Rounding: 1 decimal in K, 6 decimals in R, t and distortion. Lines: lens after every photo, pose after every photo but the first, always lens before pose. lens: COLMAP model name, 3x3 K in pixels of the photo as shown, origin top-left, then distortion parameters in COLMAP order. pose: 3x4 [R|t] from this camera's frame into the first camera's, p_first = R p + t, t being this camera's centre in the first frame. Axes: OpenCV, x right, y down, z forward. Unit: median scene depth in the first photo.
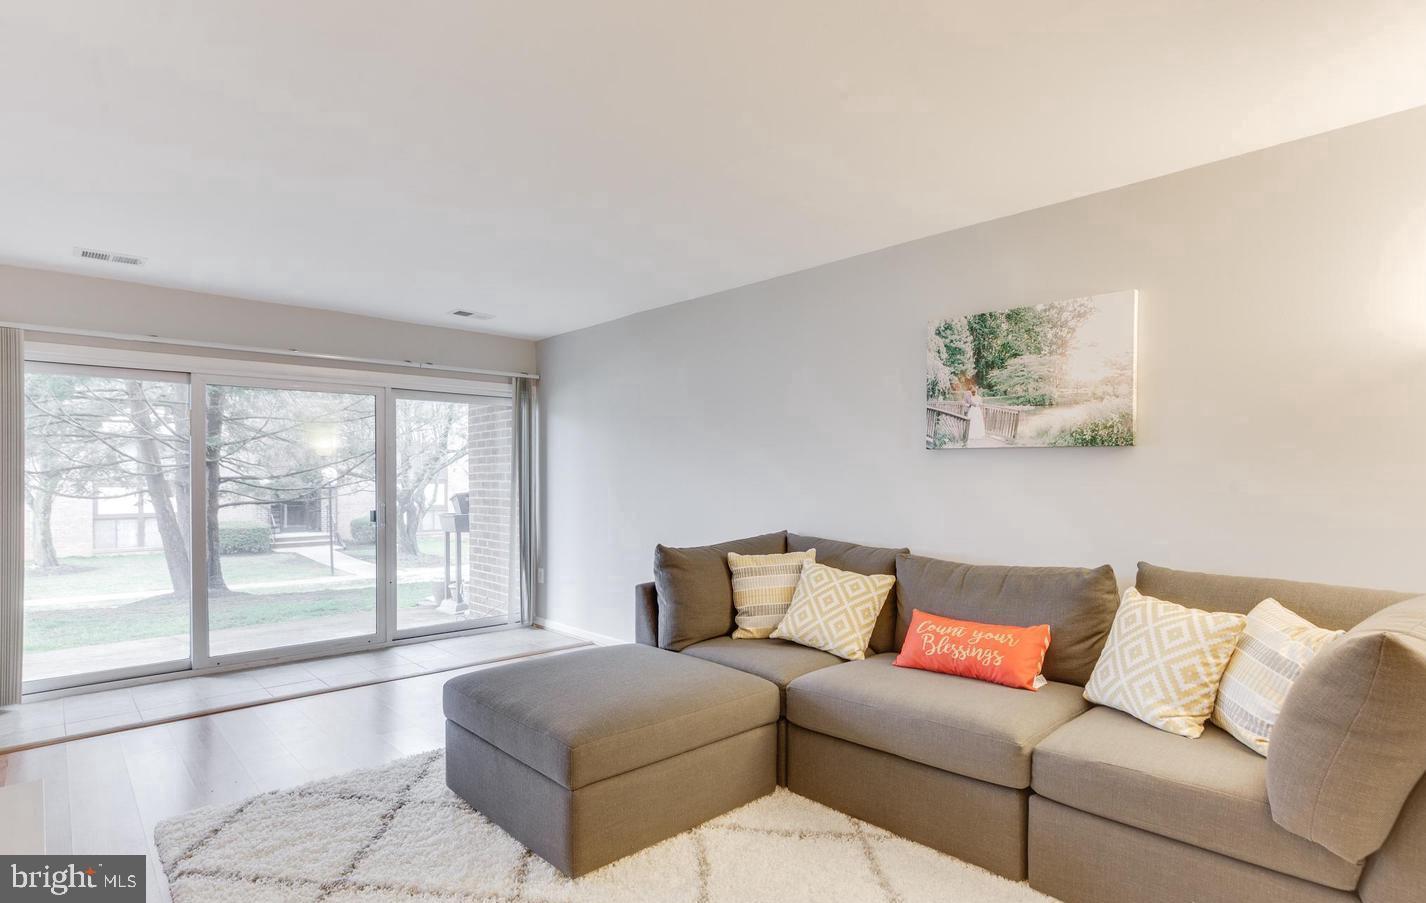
lens RADIAL K [[734.3, 0, 779.7], [0, 734.3, 504.4], [0, 0, 1]] dist [-0.008073, 0.000839]
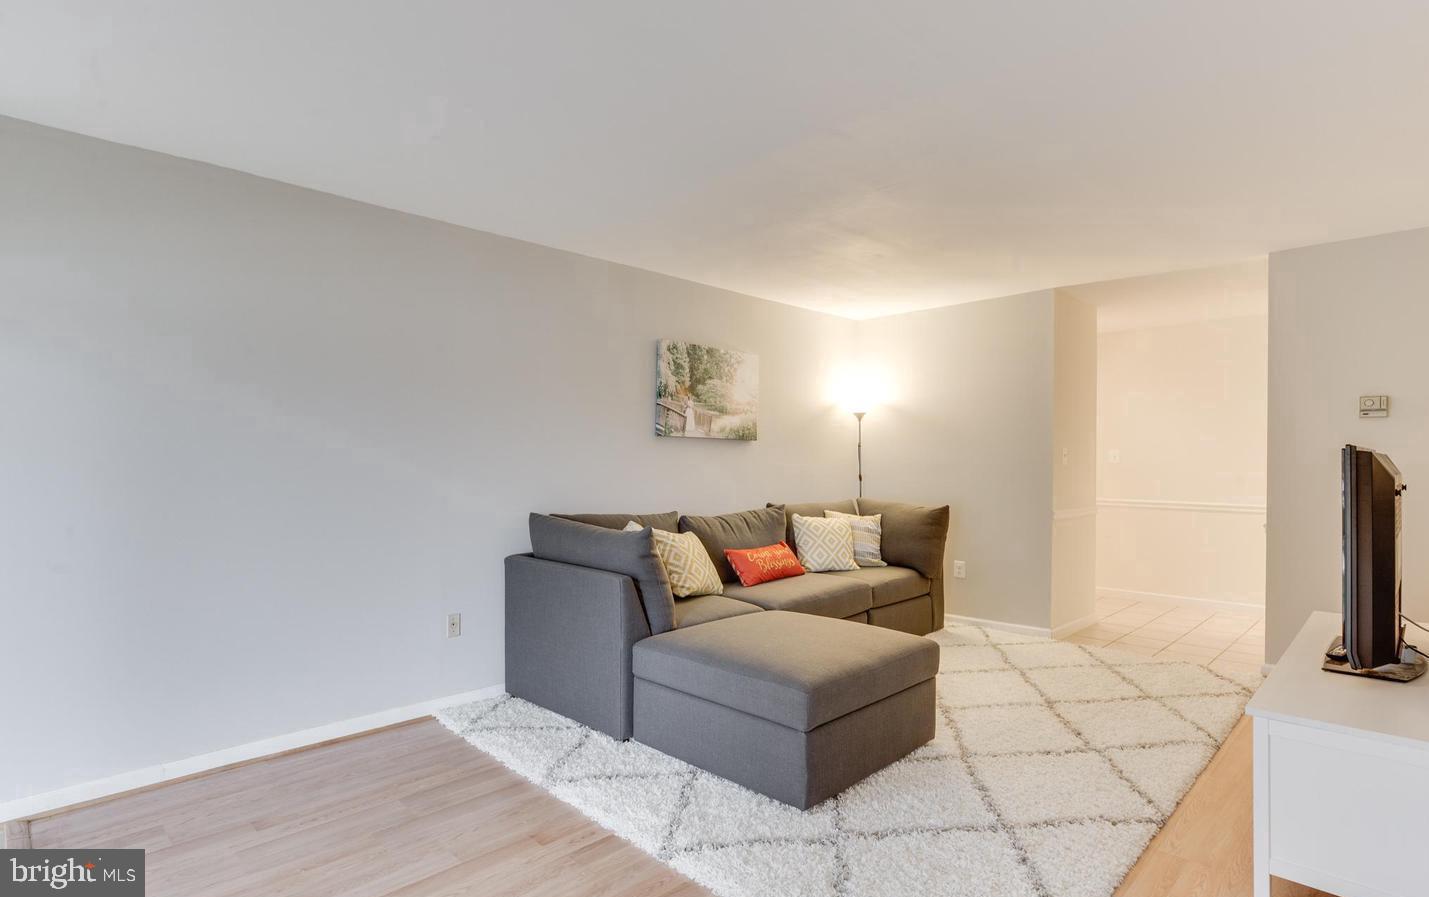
lens RADIAL K [[725.4, 0, 716.9], [0, 725.4, 448.4], [0, 0, 1]] dist [-0.020712, -0.000134]
pose [[0.011271, -0.009985, 0.999887, -1.169510], [0.006807, 0.999928, 0.009909, -0.069511], [-0.999913, 0.006694, 0.011338, 0.950305]]
